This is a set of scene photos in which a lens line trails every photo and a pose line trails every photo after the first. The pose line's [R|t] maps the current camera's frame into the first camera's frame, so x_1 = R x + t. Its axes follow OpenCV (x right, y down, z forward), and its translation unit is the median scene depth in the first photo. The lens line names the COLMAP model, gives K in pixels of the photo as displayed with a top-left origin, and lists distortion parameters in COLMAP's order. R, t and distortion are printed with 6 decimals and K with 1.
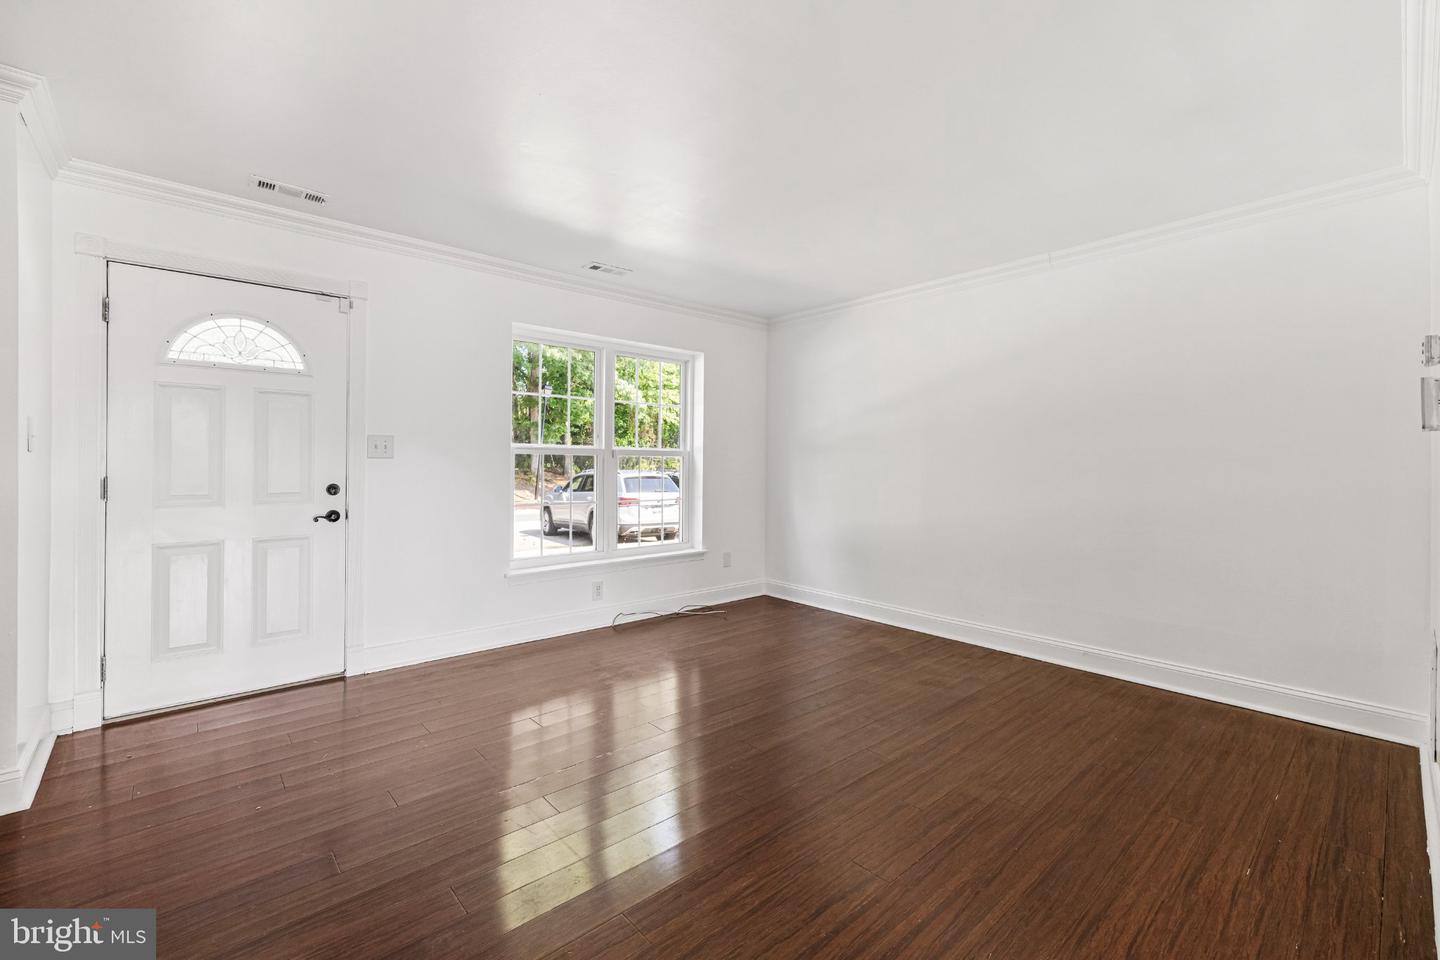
lens RADIAL K [[616.8, 0, 720.8], [0, 616.8, 465.8], [0, 0, 1]] dist [0.000460, 0.000088]
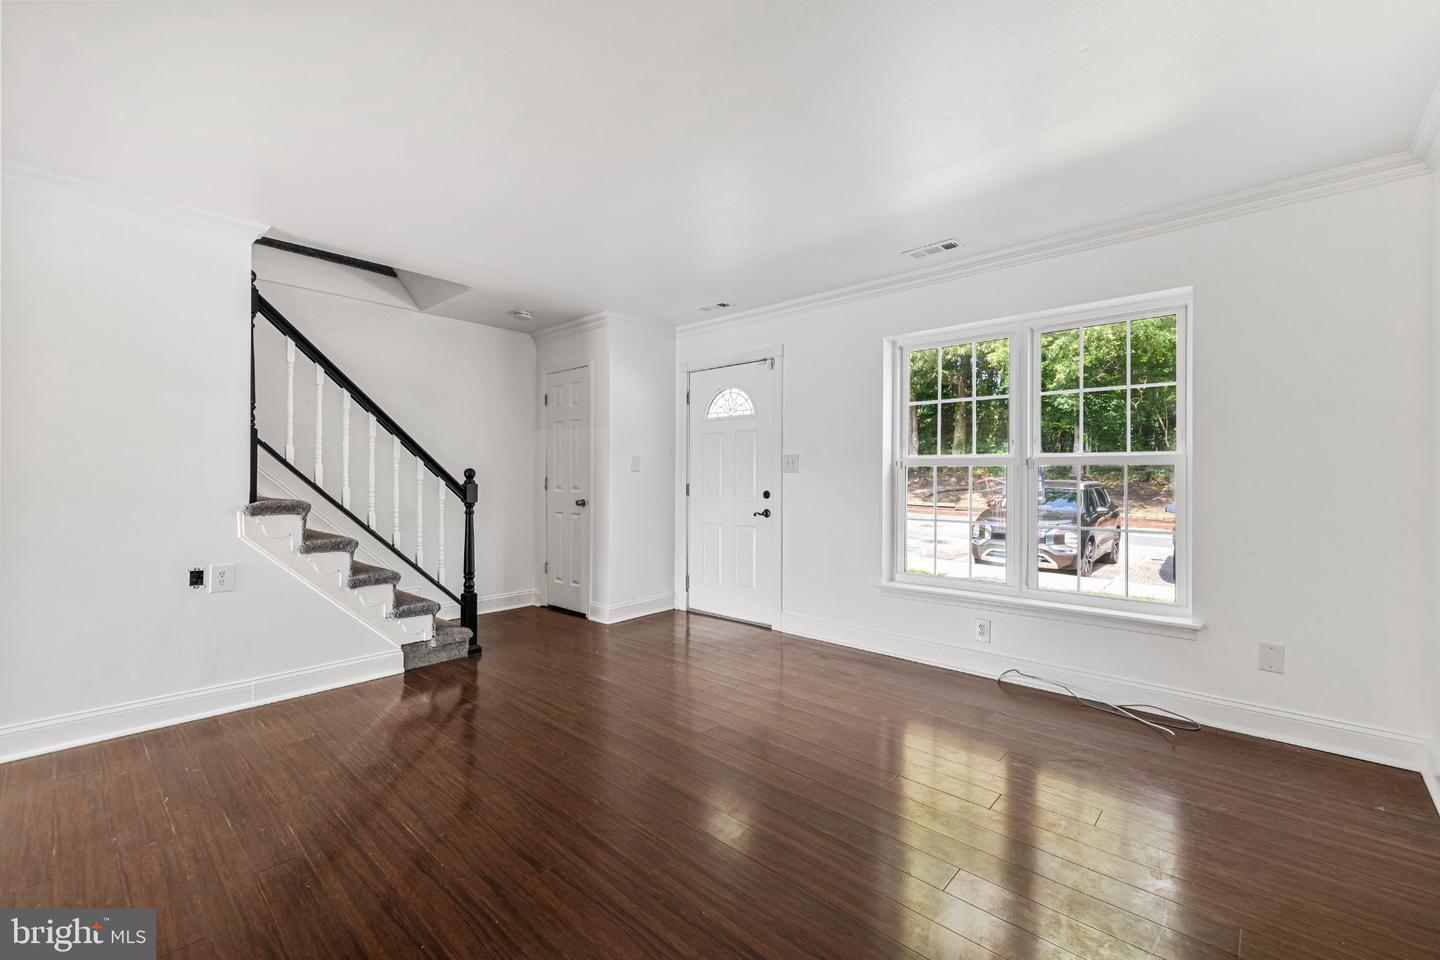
lens RADIAL K [[610.5, 0, 723.9], [0, 610.5, 474.5], [0, 0, 1]] dist [-0.001466, -0.000286]
pose [[0.089072, -0.008975, -0.995985, 0.758525], [-0.005451, 0.999940, -0.009498, 0.005593], [0.996010, 0.006275, 0.089018, 0.761118]]
